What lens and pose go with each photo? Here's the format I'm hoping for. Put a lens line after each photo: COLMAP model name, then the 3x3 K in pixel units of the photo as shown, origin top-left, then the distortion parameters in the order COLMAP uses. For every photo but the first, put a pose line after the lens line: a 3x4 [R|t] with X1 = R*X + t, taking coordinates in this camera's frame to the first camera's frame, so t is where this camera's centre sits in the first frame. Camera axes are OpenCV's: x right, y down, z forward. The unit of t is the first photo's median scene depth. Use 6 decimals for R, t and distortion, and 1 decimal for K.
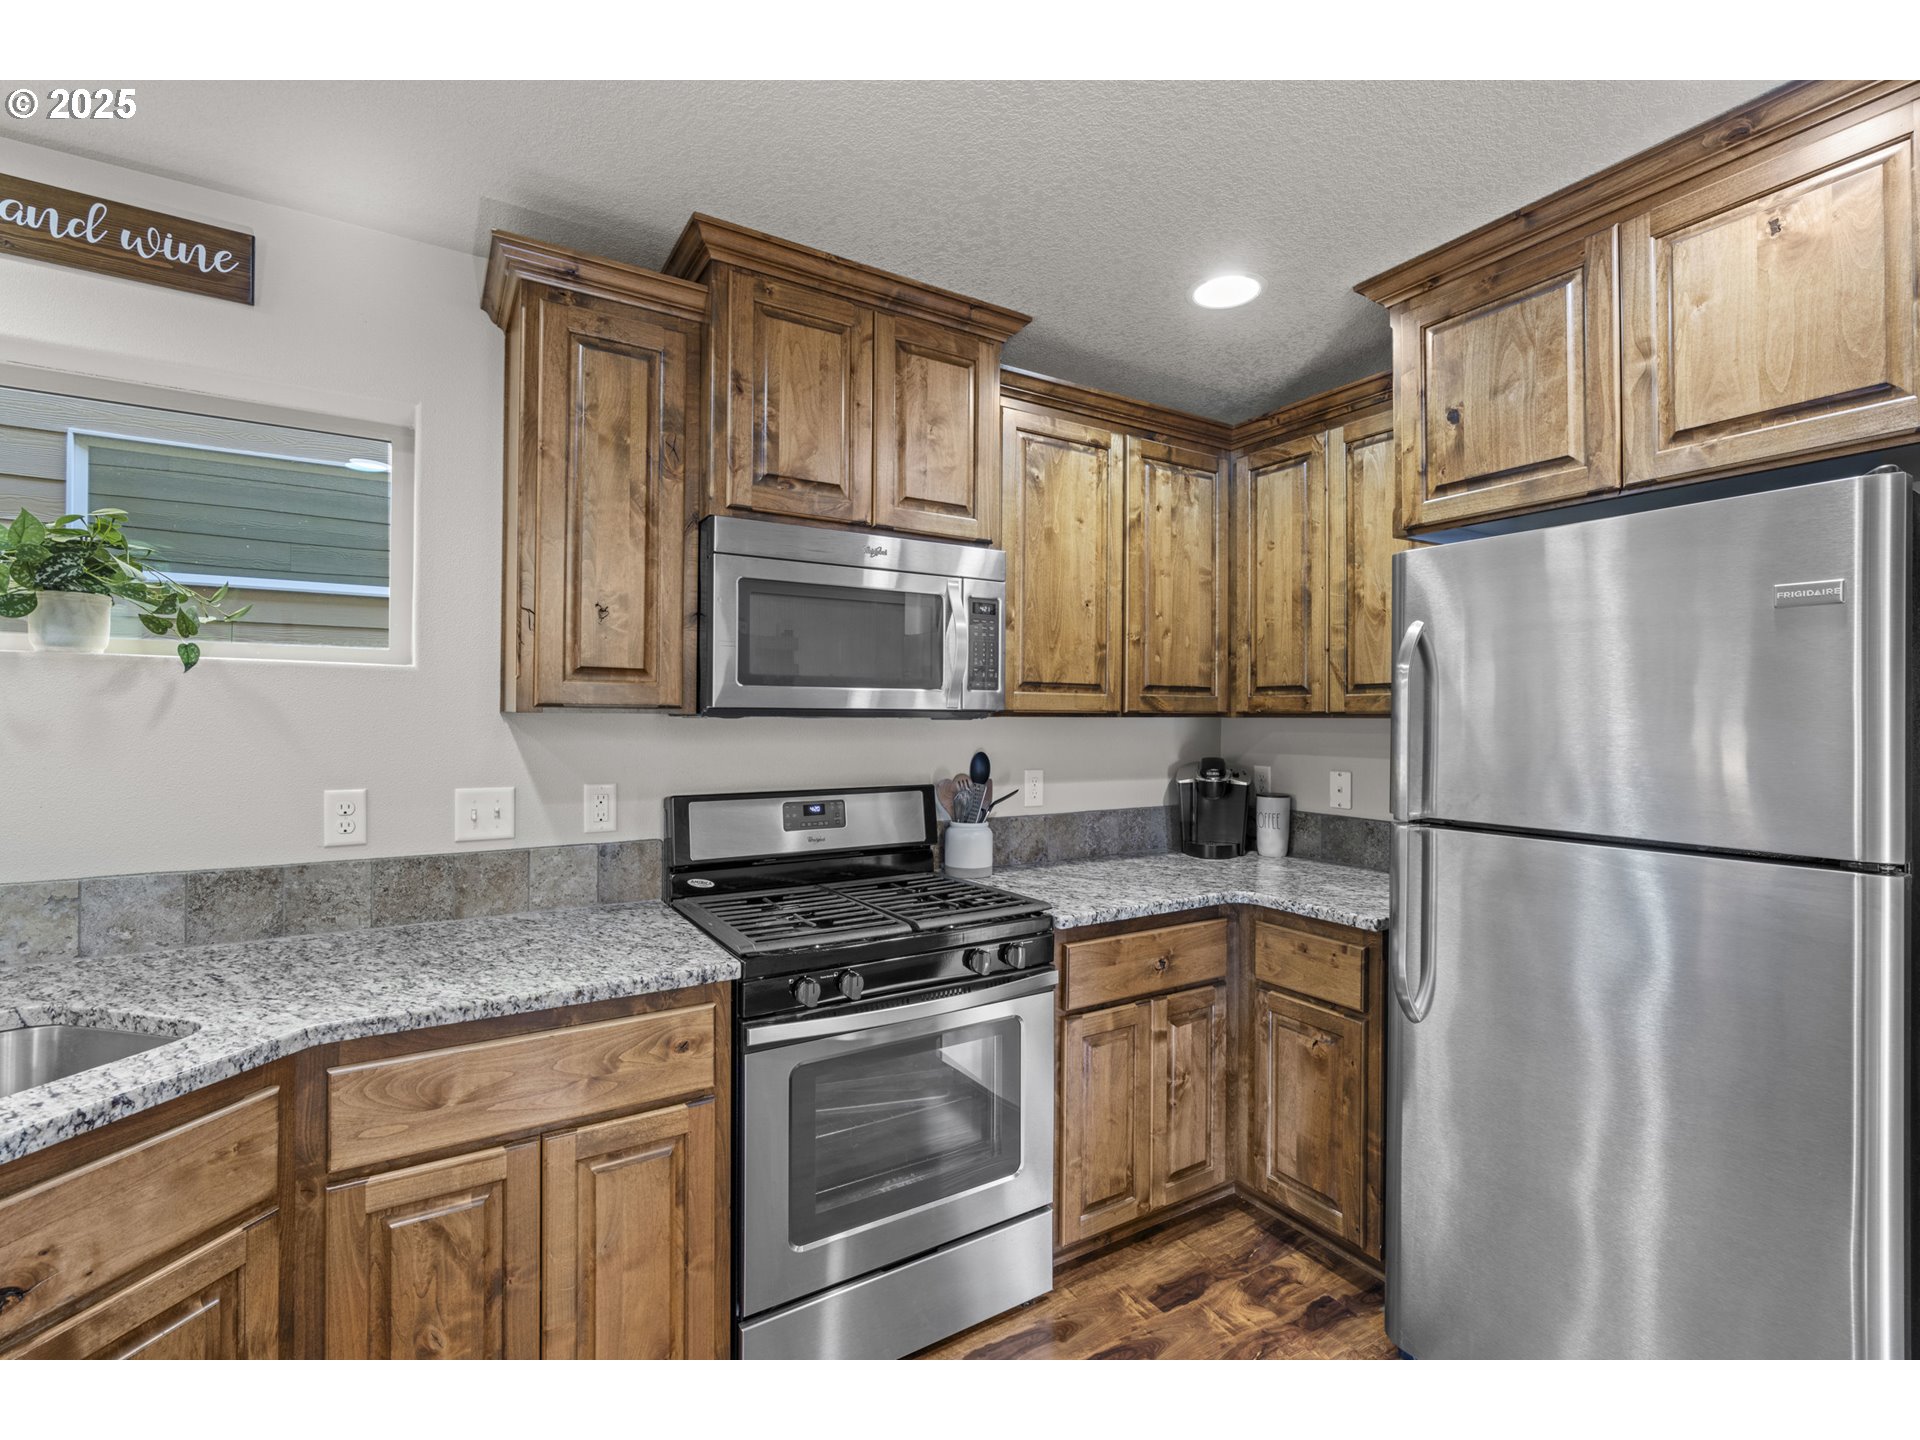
lens RADIAL K [[861.7, 0, 963.2], [0, 861.7, 714.5], [0, 0, 1]] dist [-0.011573, 0.003811]
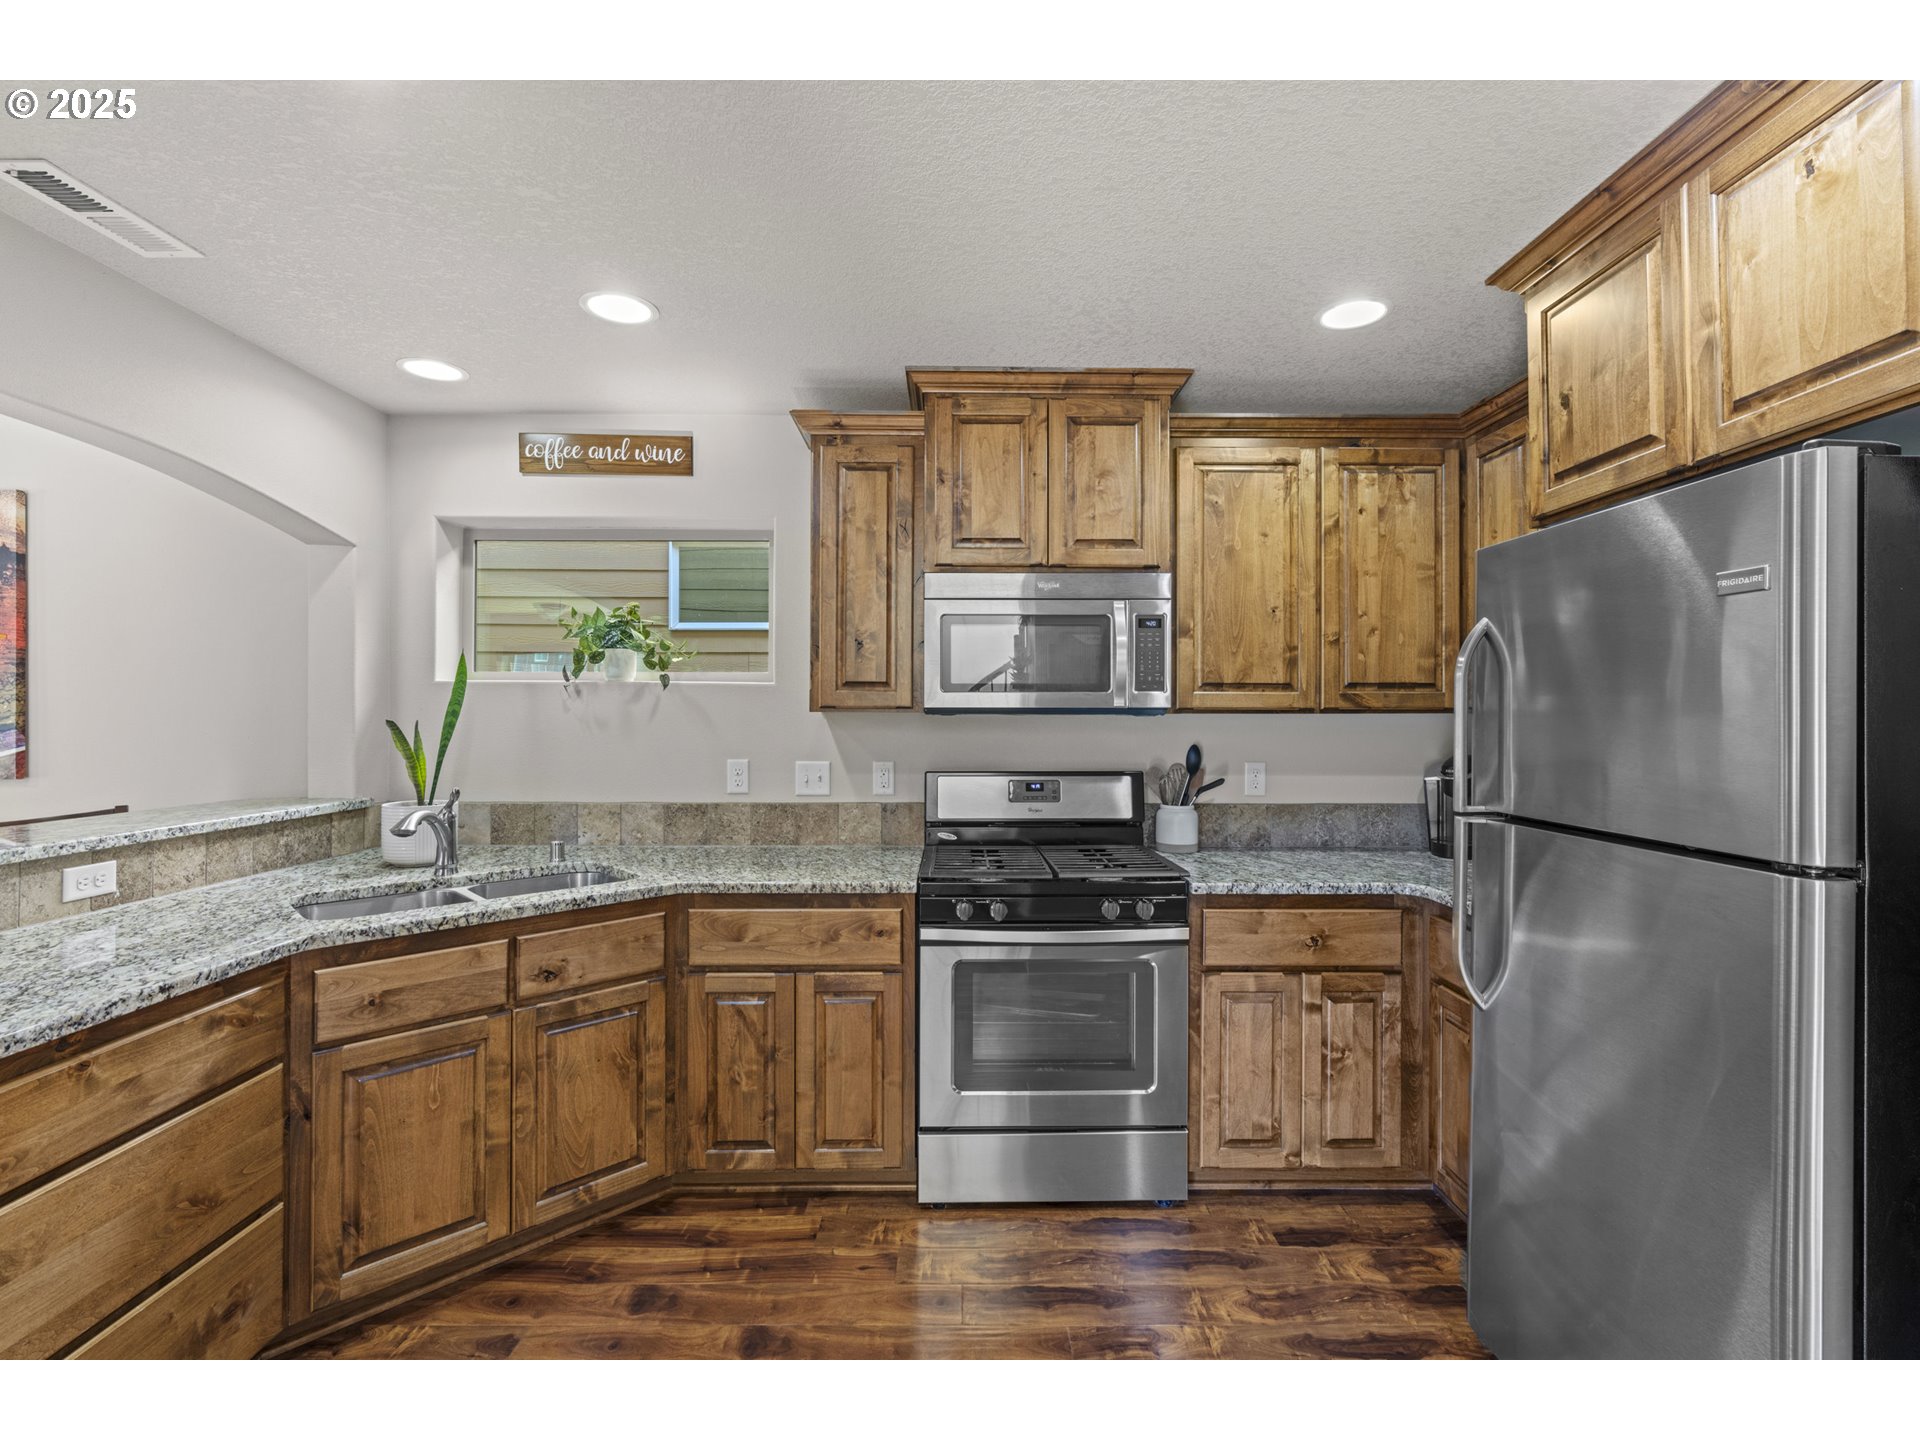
lens RADIAL K [[861.7, 0, 964.7], [0, 861.7, 710.9], [0, 0, 1]] dist [-0.011573, 0.003811]
pose [[0.854699, -0.005747, -0.519093, 0.503895], [0.004349, 0.999983, -0.003911, 0.002827], [0.519106, 0.001085, 0.854709, -0.183697]]
